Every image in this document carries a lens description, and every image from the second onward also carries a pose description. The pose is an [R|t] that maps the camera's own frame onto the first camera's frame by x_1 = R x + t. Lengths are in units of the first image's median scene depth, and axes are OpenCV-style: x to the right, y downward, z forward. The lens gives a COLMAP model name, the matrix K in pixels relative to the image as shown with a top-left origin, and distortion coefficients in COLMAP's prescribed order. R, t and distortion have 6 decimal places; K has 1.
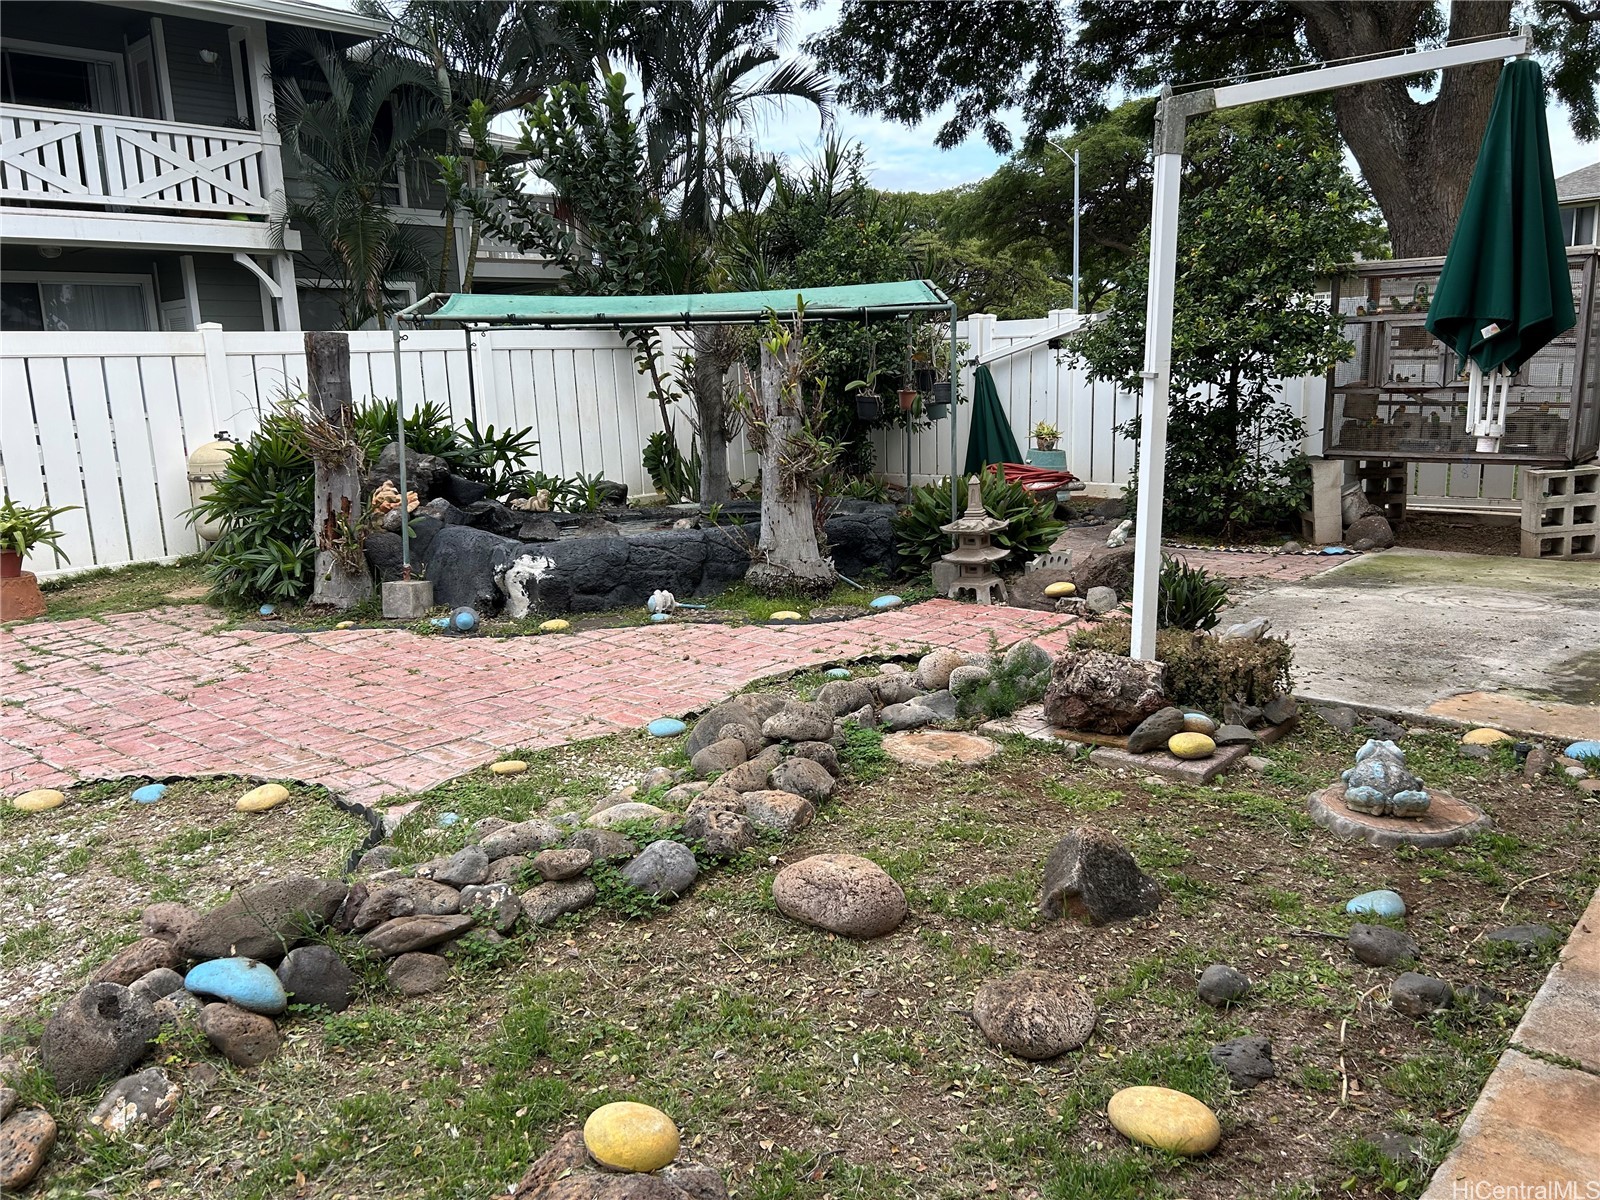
lens RADIAL K [[1206.1, 0, 797.1], [0, 1206.1, 593.4], [0, 0, 1]] dist [0.015280, 0.006492]
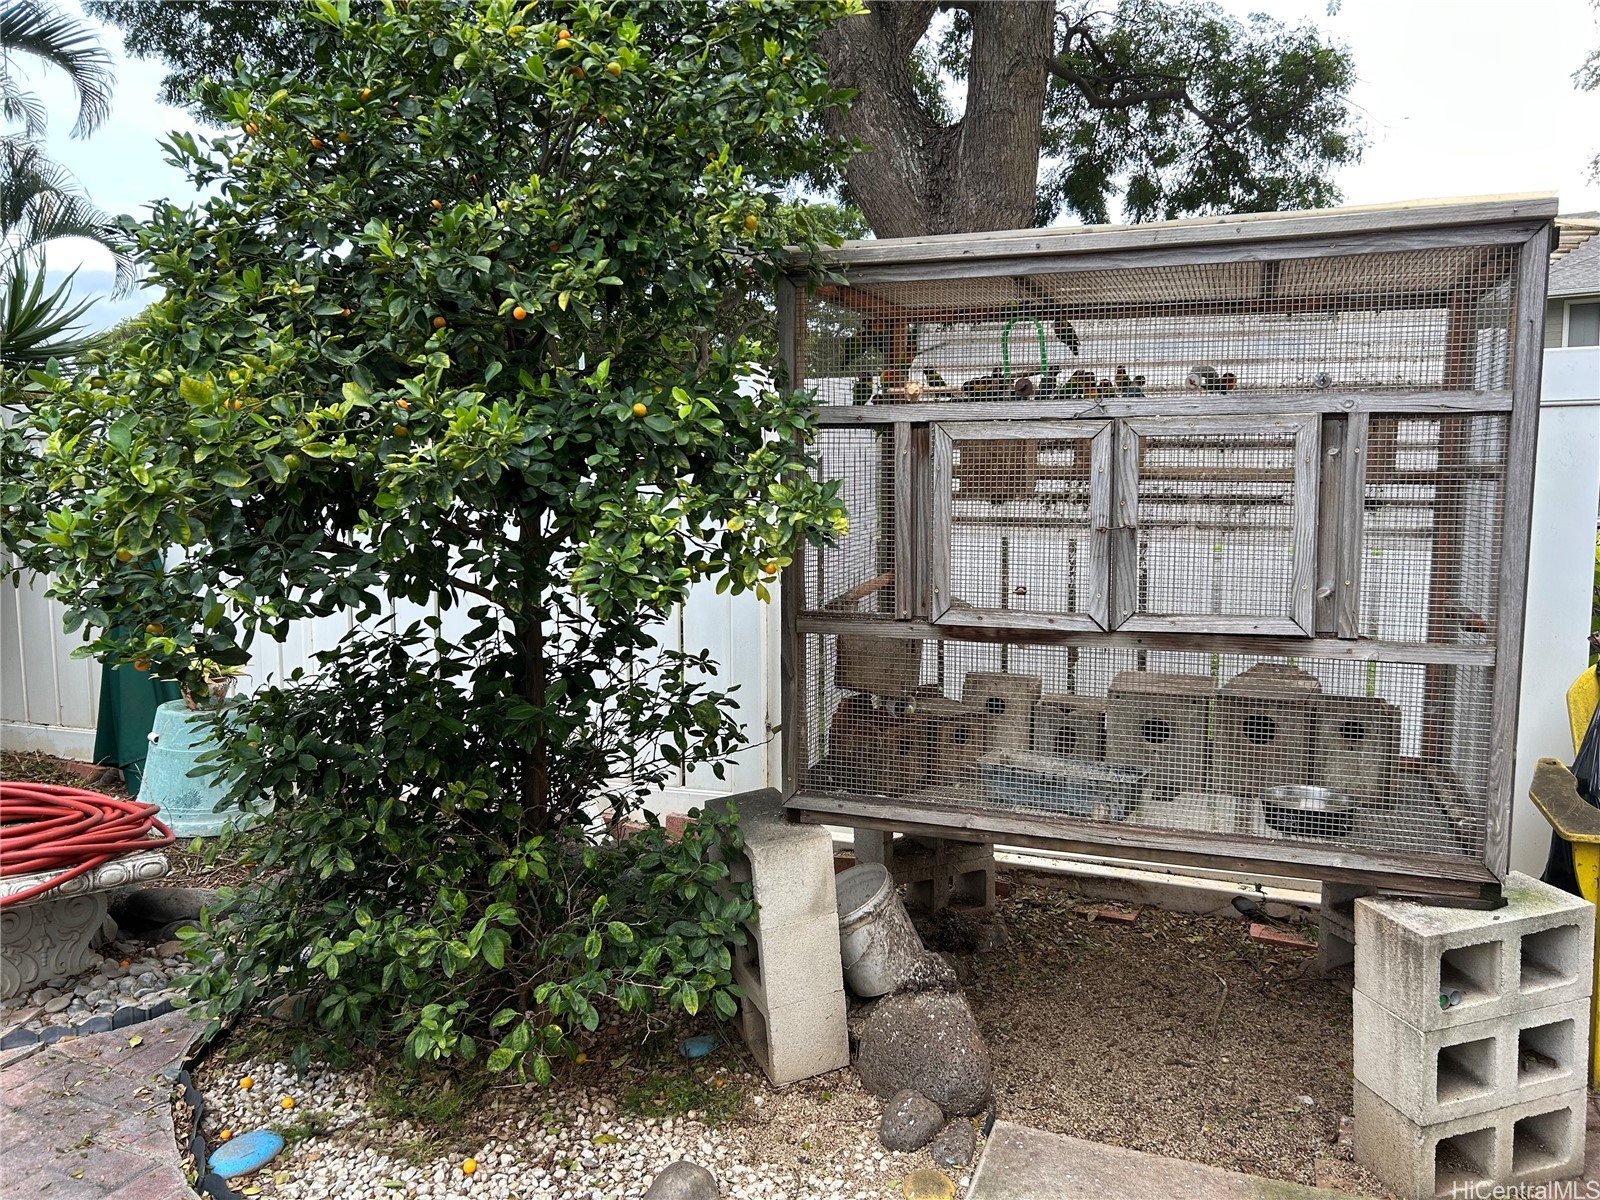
lens RADIAL K [[1206.1, 0, 800.0], [0, 1206.1, 597.3], [0, 0, 1]] dist [0.015280, 0.006492]
pose [[0.936345, -0.011274, 0.350901, 0.322171], [0.043715, 0.995450, -0.084666, -0.144661], [-0.348350, 0.094616, 0.932577, 0.681660]]
